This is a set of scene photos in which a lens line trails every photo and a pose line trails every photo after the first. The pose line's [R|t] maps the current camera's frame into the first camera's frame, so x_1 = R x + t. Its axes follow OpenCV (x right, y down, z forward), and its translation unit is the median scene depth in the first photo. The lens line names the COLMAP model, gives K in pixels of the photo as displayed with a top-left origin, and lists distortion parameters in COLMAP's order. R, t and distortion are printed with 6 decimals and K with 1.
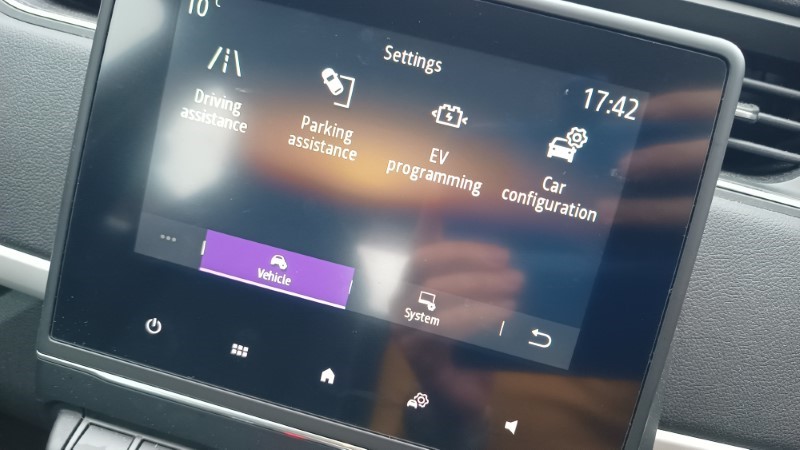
lens RADIAL K [[562.8, 0, 398.3], [0, 562.8, 226.9], [0, 0, 1]] dist [0.009357, -0.007060]
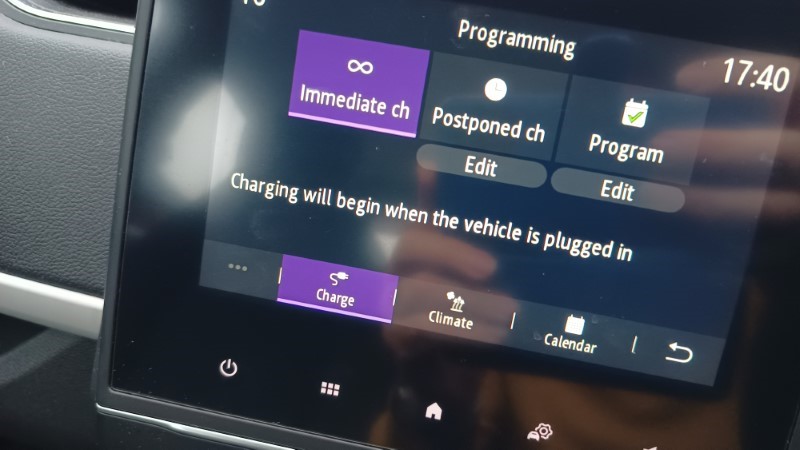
lens RADIAL K [[562.8, 0, 404.8], [0, 562.8, 229.8], [0, 0, 1]] dist [0.009357, -0.007060]
pose [[0.997417, -0.071786, 0.002567, -0.148119], [0.071663, 0.996885, 0.032938, -0.046673], [-0.004923, -0.032669, 0.999454, 0.131462]]
